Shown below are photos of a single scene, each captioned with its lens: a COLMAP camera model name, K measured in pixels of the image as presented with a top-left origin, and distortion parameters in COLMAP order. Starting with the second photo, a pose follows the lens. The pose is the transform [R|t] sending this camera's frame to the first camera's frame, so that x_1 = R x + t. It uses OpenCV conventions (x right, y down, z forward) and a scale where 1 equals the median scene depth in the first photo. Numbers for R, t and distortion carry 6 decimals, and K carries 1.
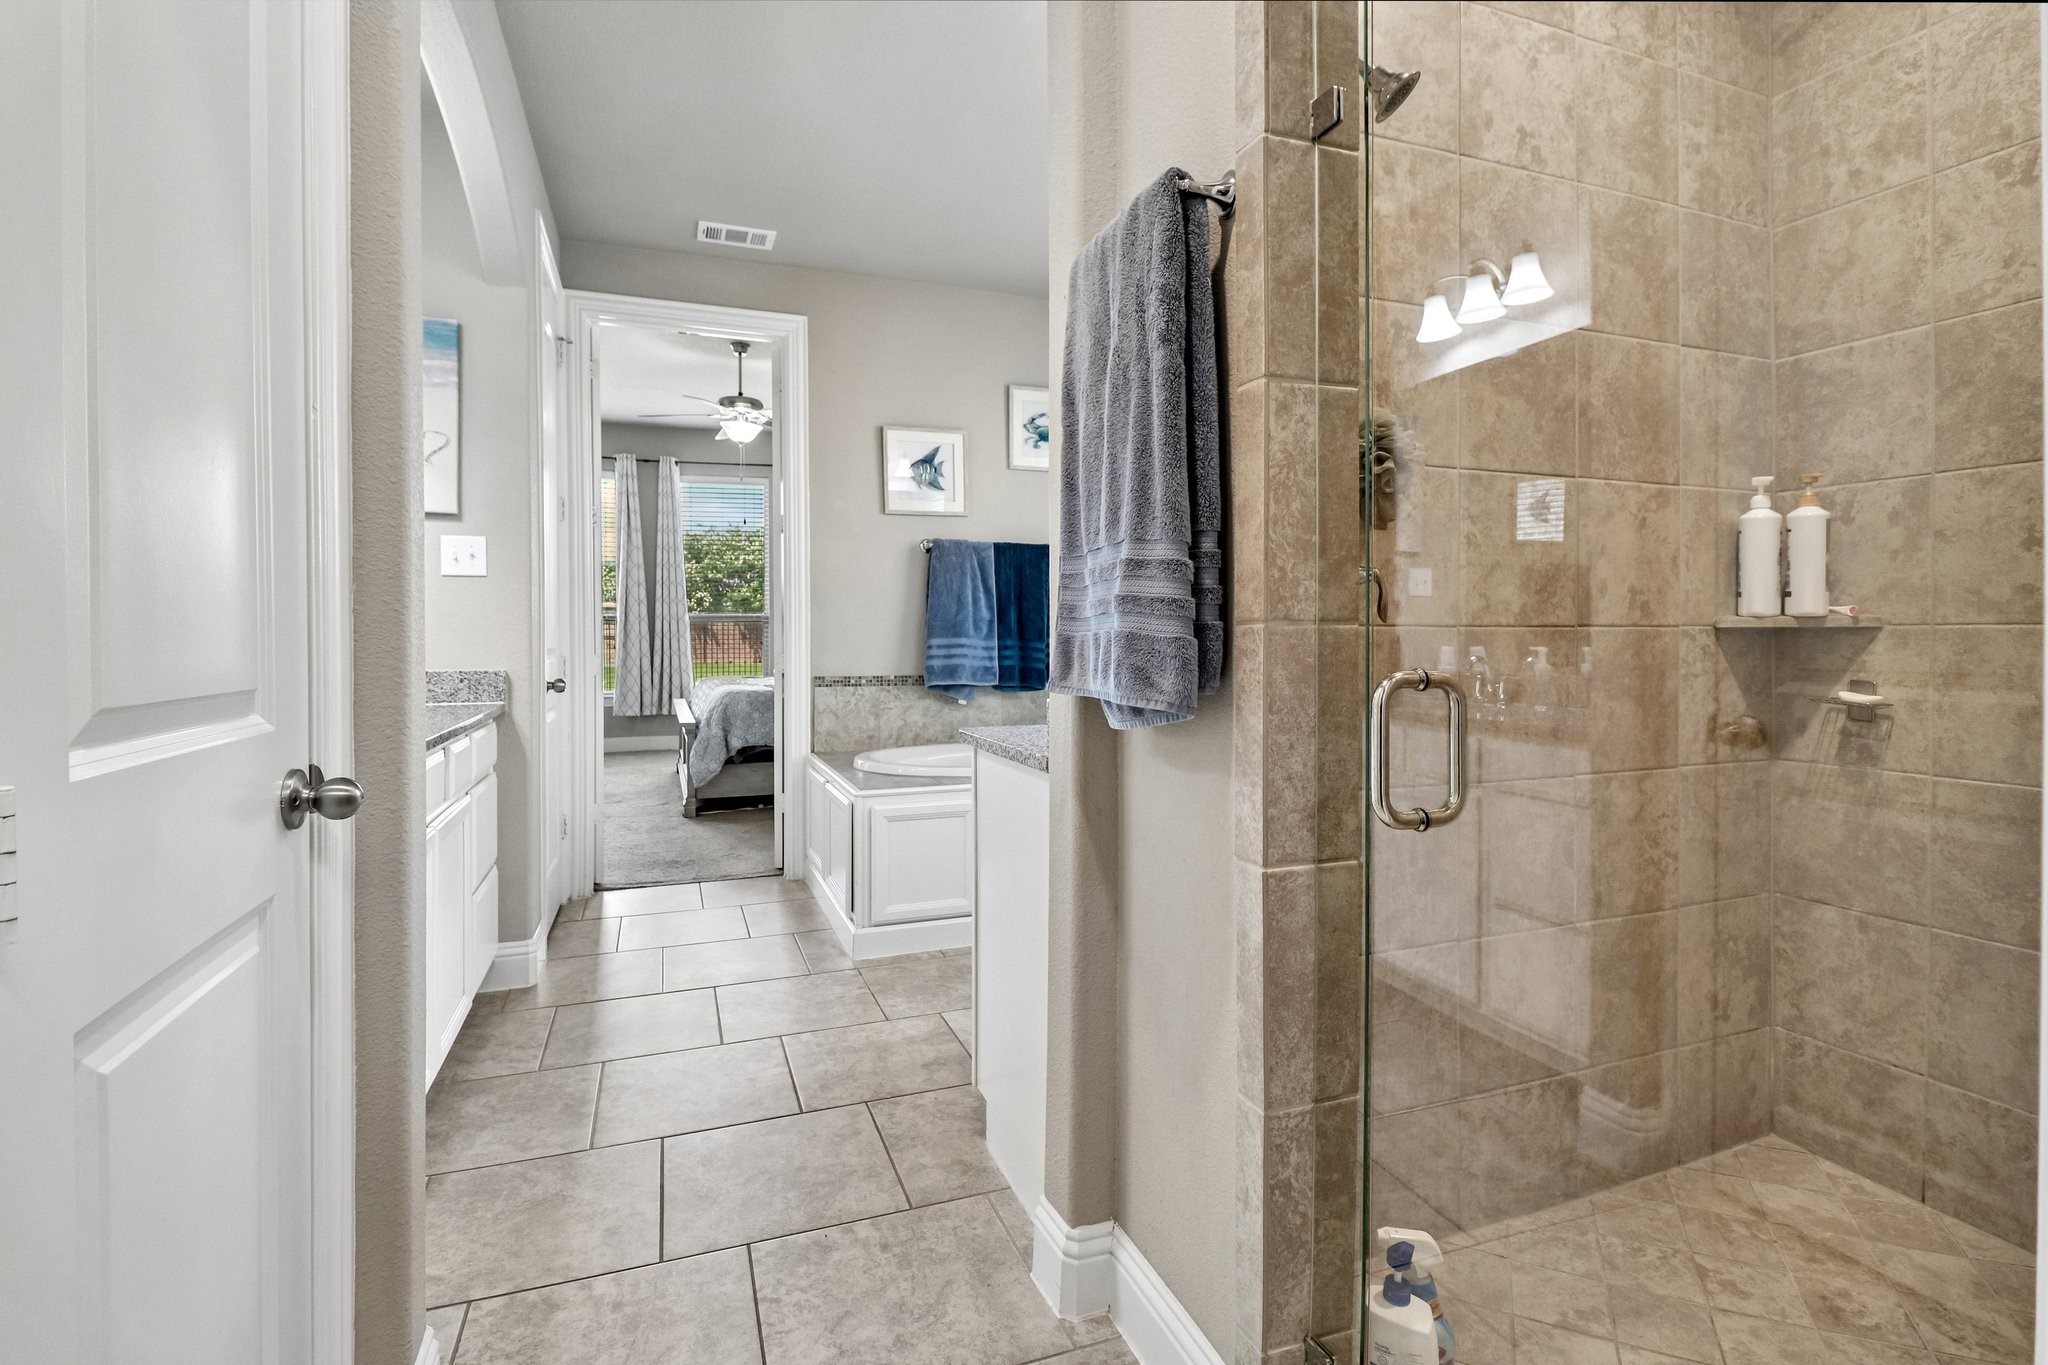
lens RADIAL K [[963.6, 0, 1020.4], [0, 963.6, 644.2], [0, 0, 1]] dist [-0.002681, -0.001846]
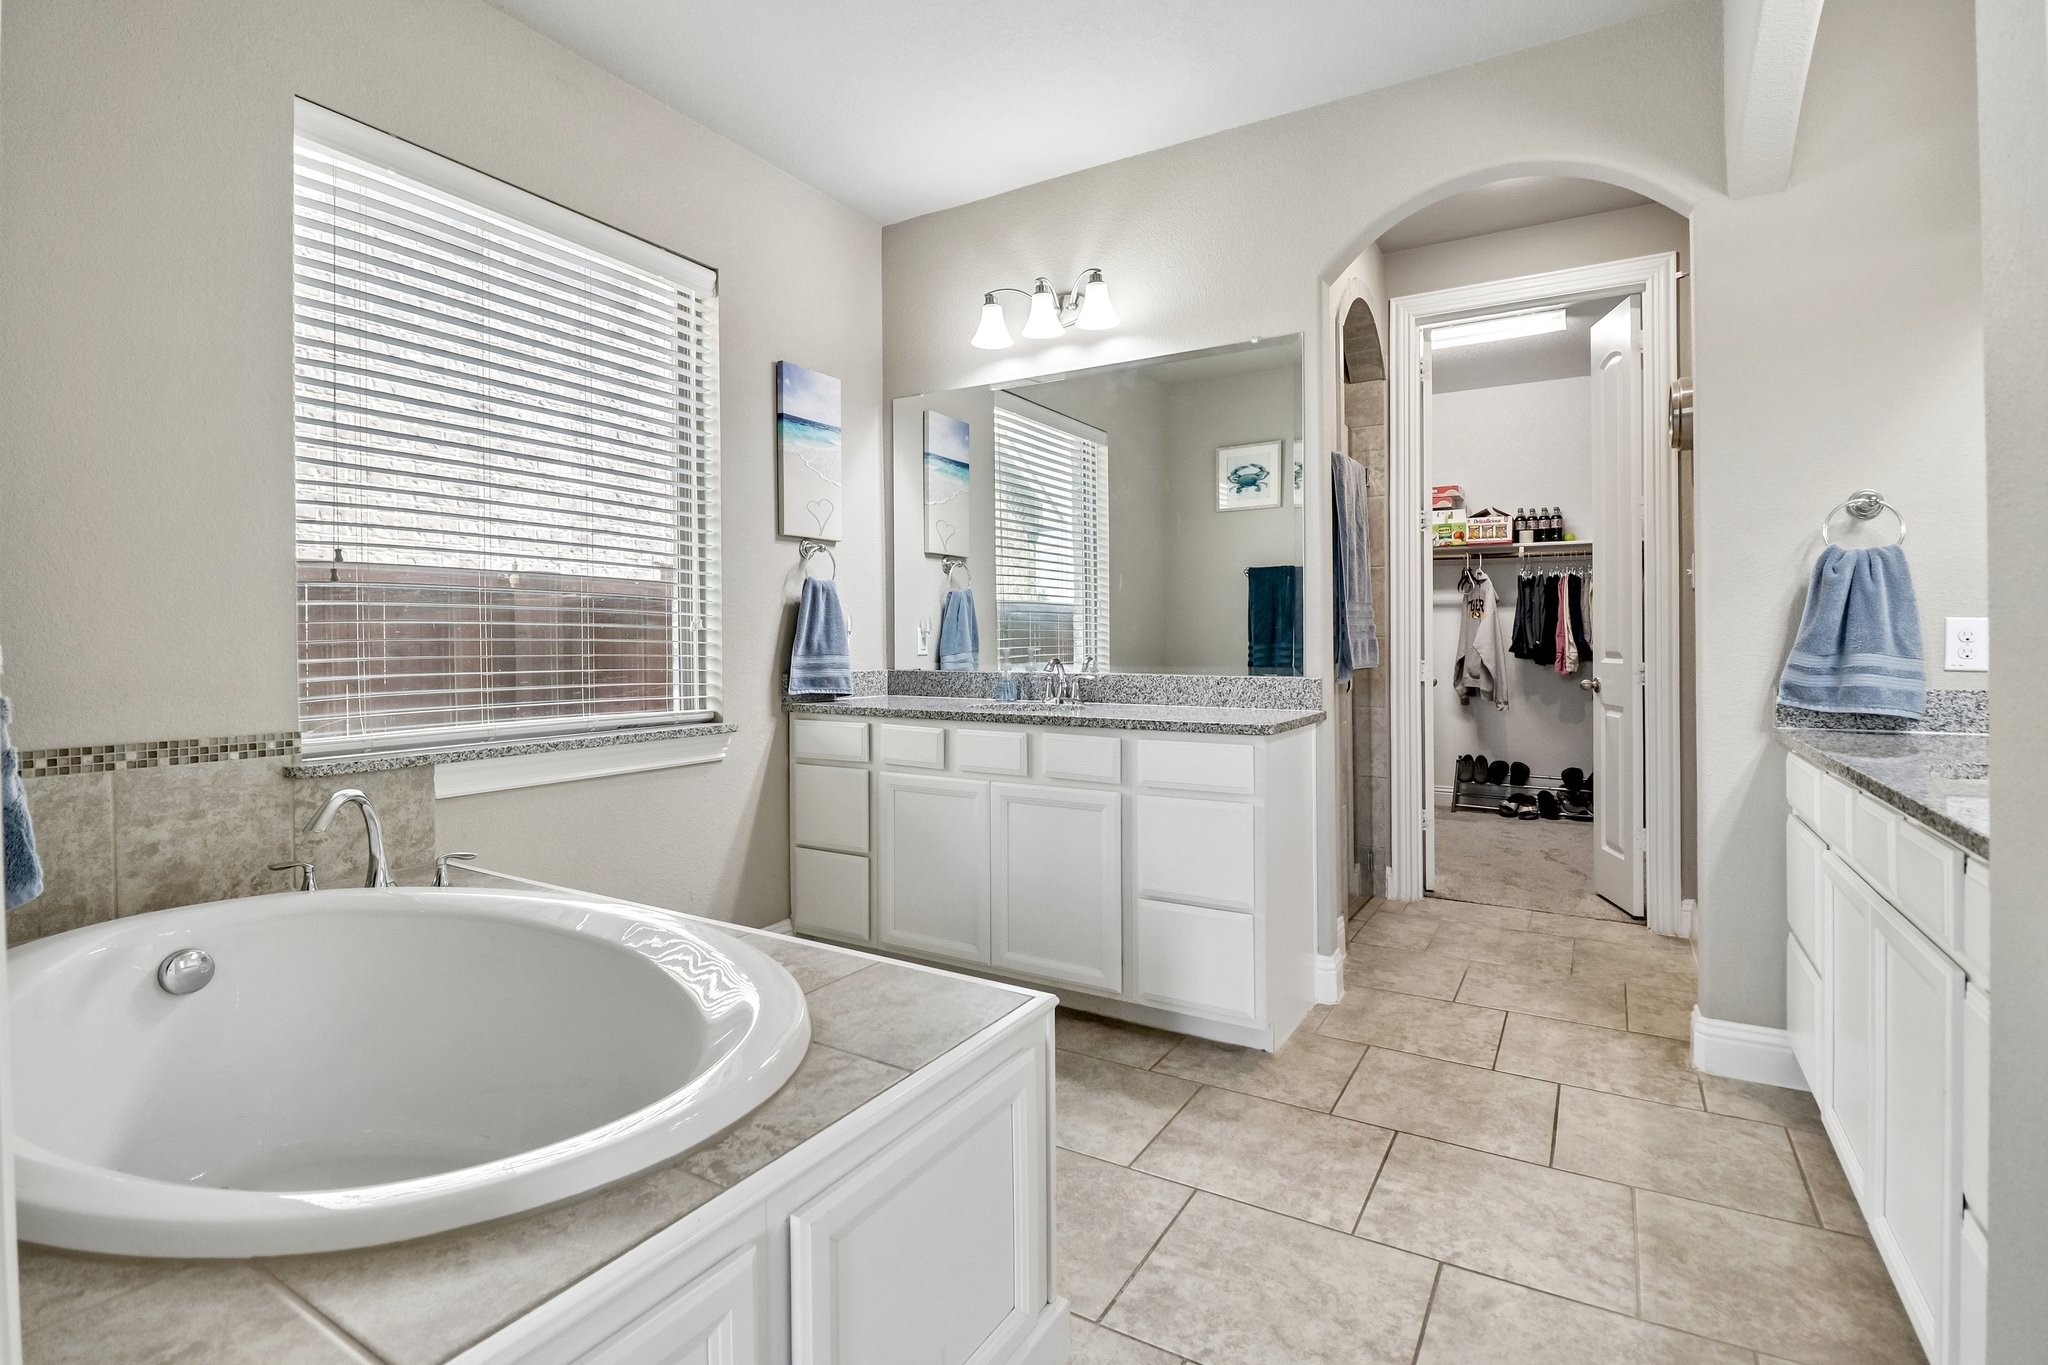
lens RADIAL K [[963.6, 0, 1020.4], [0, 963.6, 644.2], [0, 0, 1]] dist [-0.002681, -0.001846]
pose [[-0.624679, 0.003201, 0.780875, -0.787181], [0.011722, 0.999917, 0.005278, -0.014258], [-0.780794, 0.012451, -0.624665, 1.993965]]
